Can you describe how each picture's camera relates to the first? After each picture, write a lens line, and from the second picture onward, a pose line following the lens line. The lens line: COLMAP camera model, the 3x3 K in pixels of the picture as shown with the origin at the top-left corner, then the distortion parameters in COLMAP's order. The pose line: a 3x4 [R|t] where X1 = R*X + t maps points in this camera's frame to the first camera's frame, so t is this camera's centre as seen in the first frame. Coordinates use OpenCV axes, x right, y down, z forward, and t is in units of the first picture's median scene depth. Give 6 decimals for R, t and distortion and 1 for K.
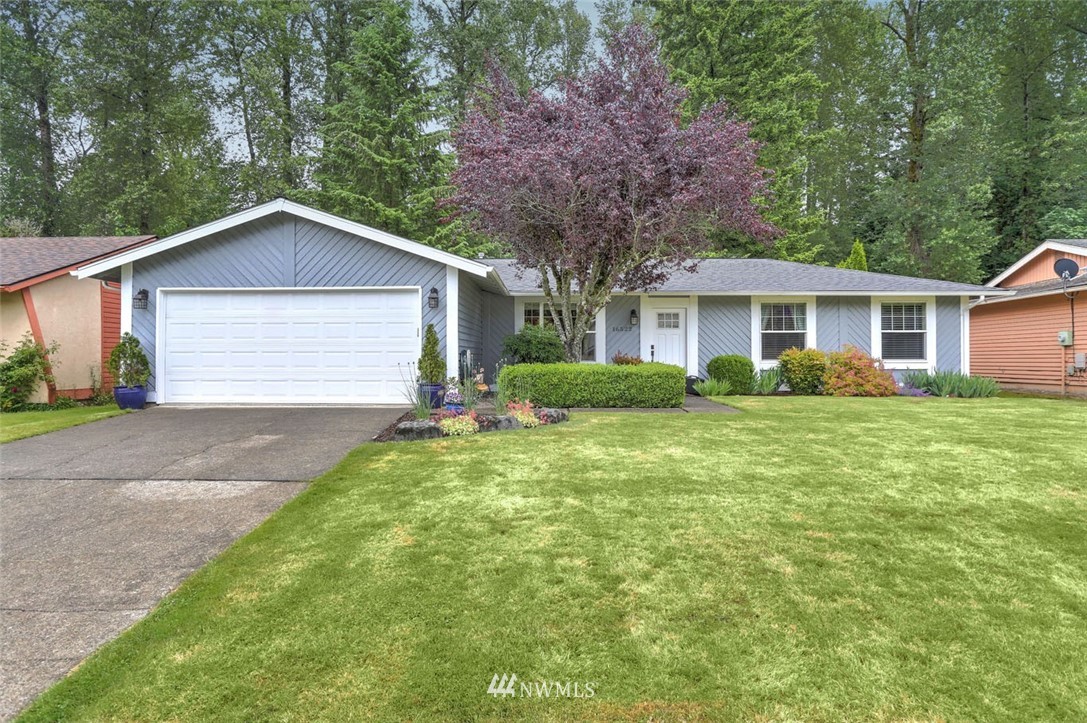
lens RADIAL K [[660.0, 0, 547.3], [0, 660.0, 360.4], [0, 0, 1]] dist [-0.028244, 0.001547]
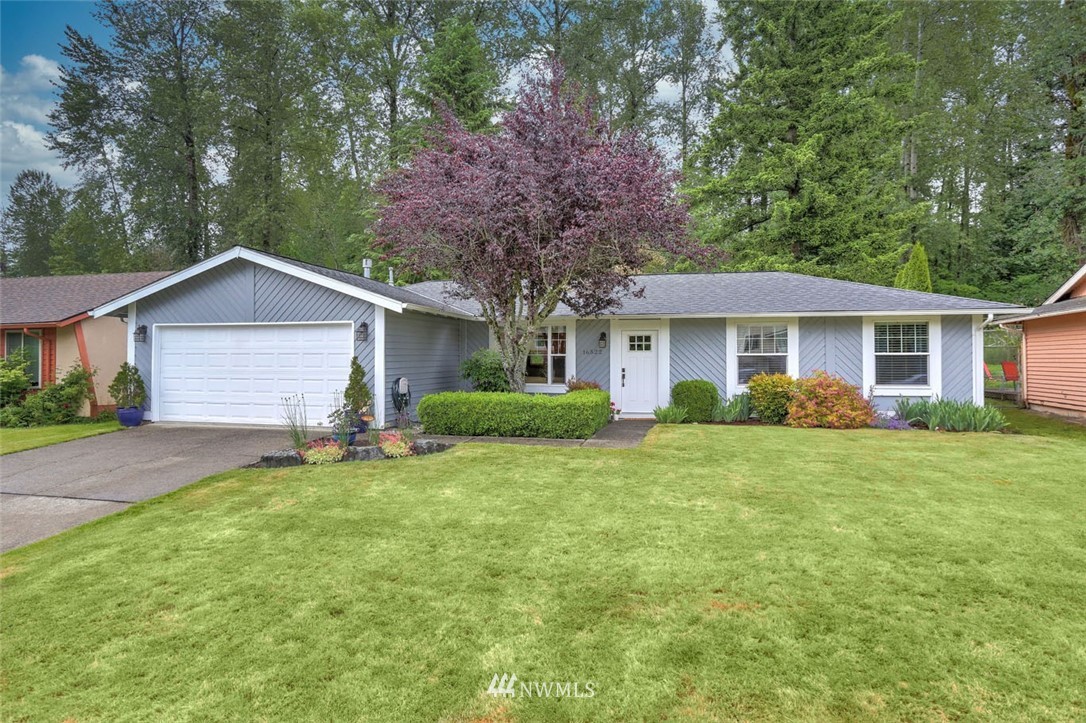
lens RADIAL K [[685.6, 0, 542.2], [0, 685.6, 351.1], [0, 0, 1]] dist [-0.027919, 0.002305]
pose [[0.972318, 0.000095, -0.233660, 0.310487], [-0.002512, 0.999946, -0.010047, -0.041812], [0.233646, 0.010356, 0.972267, -0.029362]]
